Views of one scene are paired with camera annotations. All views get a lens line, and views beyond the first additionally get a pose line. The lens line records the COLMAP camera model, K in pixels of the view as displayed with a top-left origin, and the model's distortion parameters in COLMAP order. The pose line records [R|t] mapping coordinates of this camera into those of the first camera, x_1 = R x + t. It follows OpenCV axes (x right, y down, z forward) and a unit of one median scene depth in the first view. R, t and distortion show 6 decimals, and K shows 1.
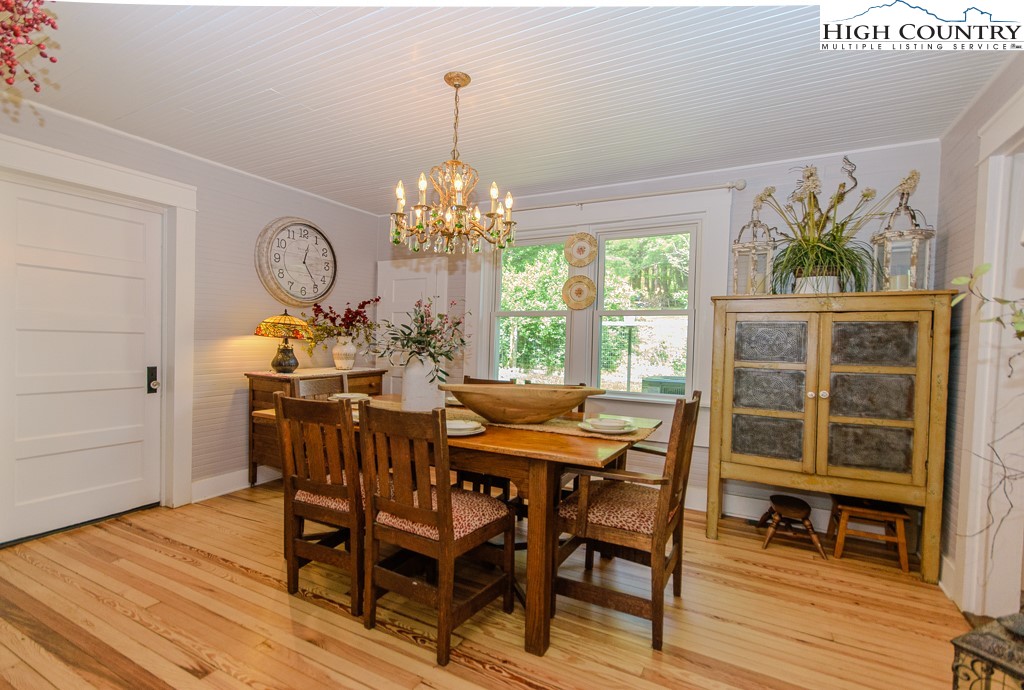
lens RADIAL K [[477.2, 0, 512.0], [0, 477.2, 345.0], [0, 0, 1]] dist [0.000908, 0.000063]
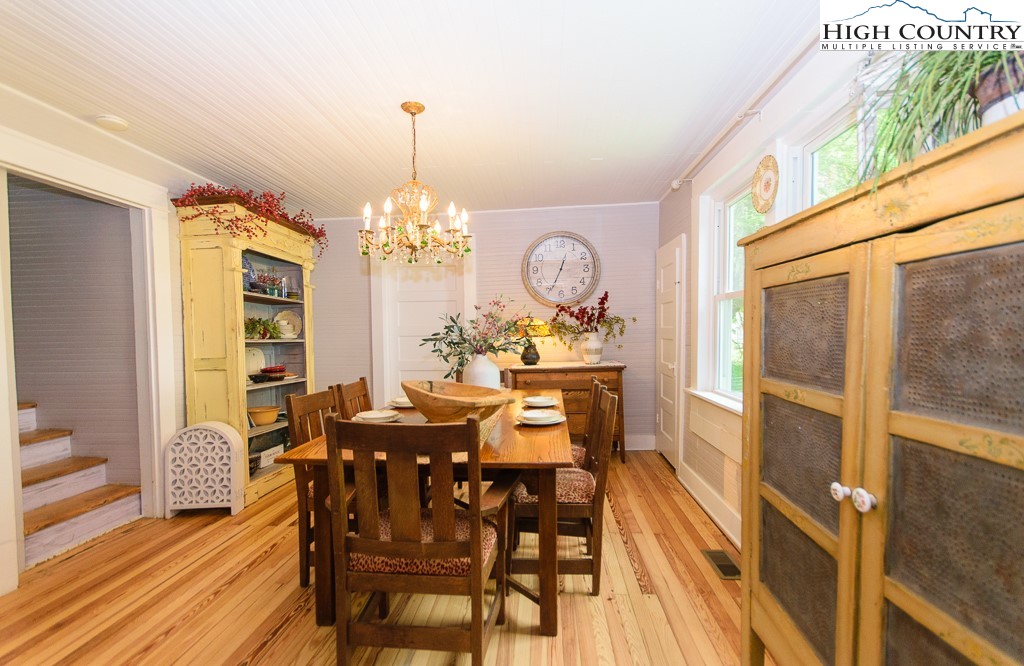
lens RADIAL K [[475.7, 0, 512.0], [0, 475.7, 333.0], [0, 0, 1]] dist [-0.013798, -0.000335]
pose [[0.390553, -0.019099, -0.920382, 0.843224], [0.013643, 0.999795, -0.014958, -0.005536], [0.920479, -0.006715, 0.390733, 0.658472]]
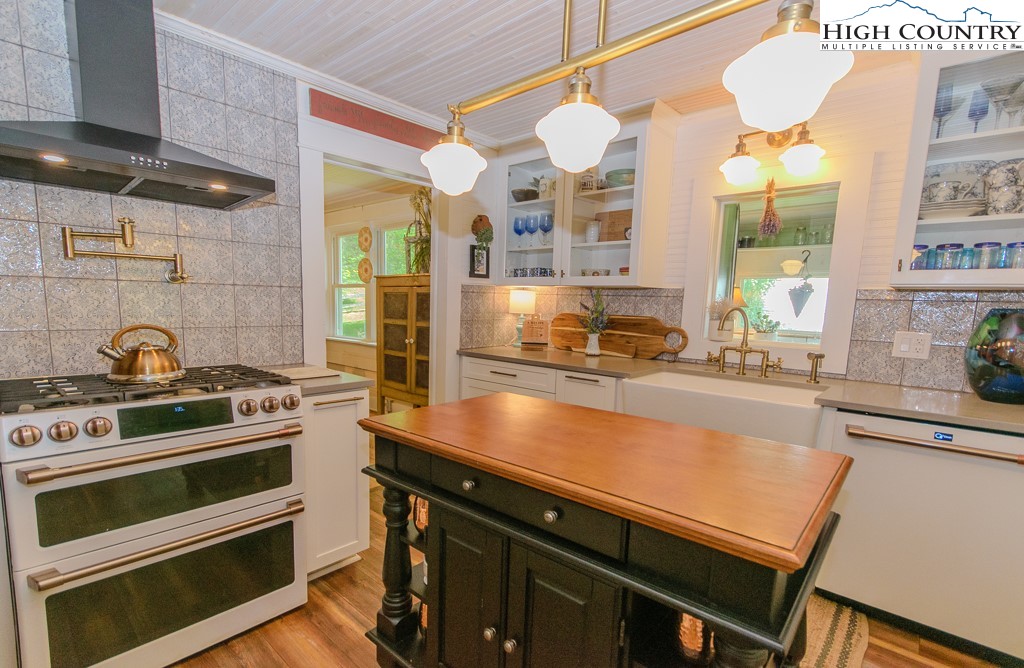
lens RADIAL K [[475.7, 0, 512.0], [0, 475.7, 334.0], [0, 0, 1]] dist [-0.013798, -0.000335]
pose [[0.967771, 0.002178, -0.251822, 1.331349], [0.016717, 0.997201, 0.072872, -0.023947], [0.251276, -0.074733, 0.965026, -0.378007]]
